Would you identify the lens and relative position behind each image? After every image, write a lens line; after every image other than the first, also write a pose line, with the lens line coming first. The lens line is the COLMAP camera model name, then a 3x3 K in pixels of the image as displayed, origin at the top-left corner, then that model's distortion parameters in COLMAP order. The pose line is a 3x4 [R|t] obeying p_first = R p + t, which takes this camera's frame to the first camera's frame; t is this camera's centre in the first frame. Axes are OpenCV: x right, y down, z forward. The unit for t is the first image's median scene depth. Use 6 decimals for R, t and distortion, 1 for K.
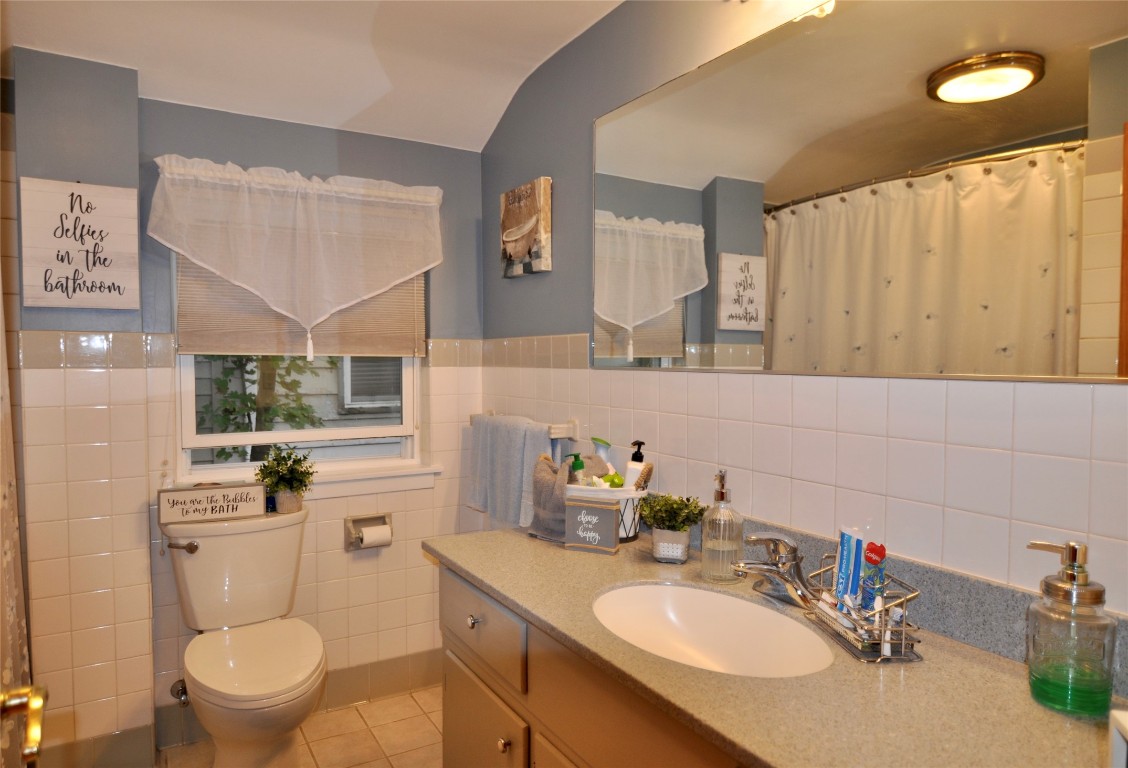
lens RADIAL K [[710.8, 0, 564.0], [0, 710.8, 384.0], [0, 0, 1]] dist [-0.000477, -0.001496]
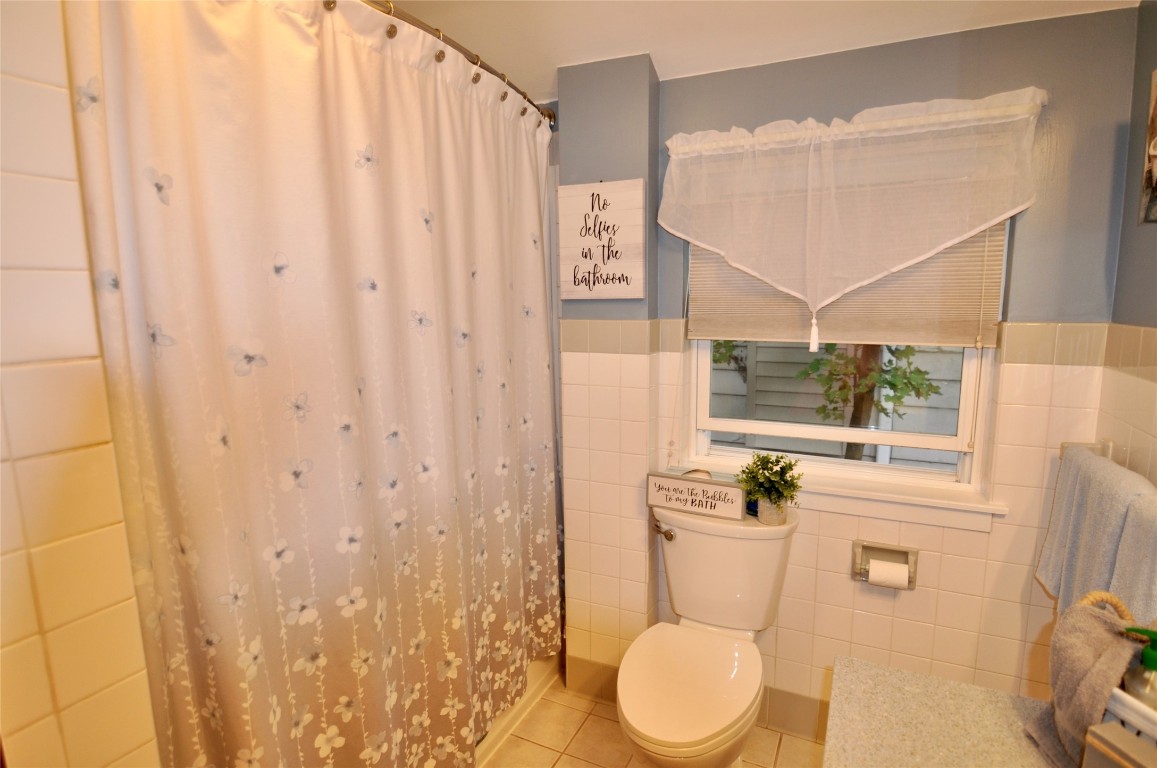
lens RADIAL K [[614.7, 0, 580.0], [0, 614.7, 387.3], [0, 0, 1]] dist [-0.002673, -0.012855]
pose [[0.540531, 0.117896, -0.833023, 0.107331], [-0.020334, 0.991674, 0.127155, -0.083463], [0.841079, -0.051793, 0.538428, 0.412779]]
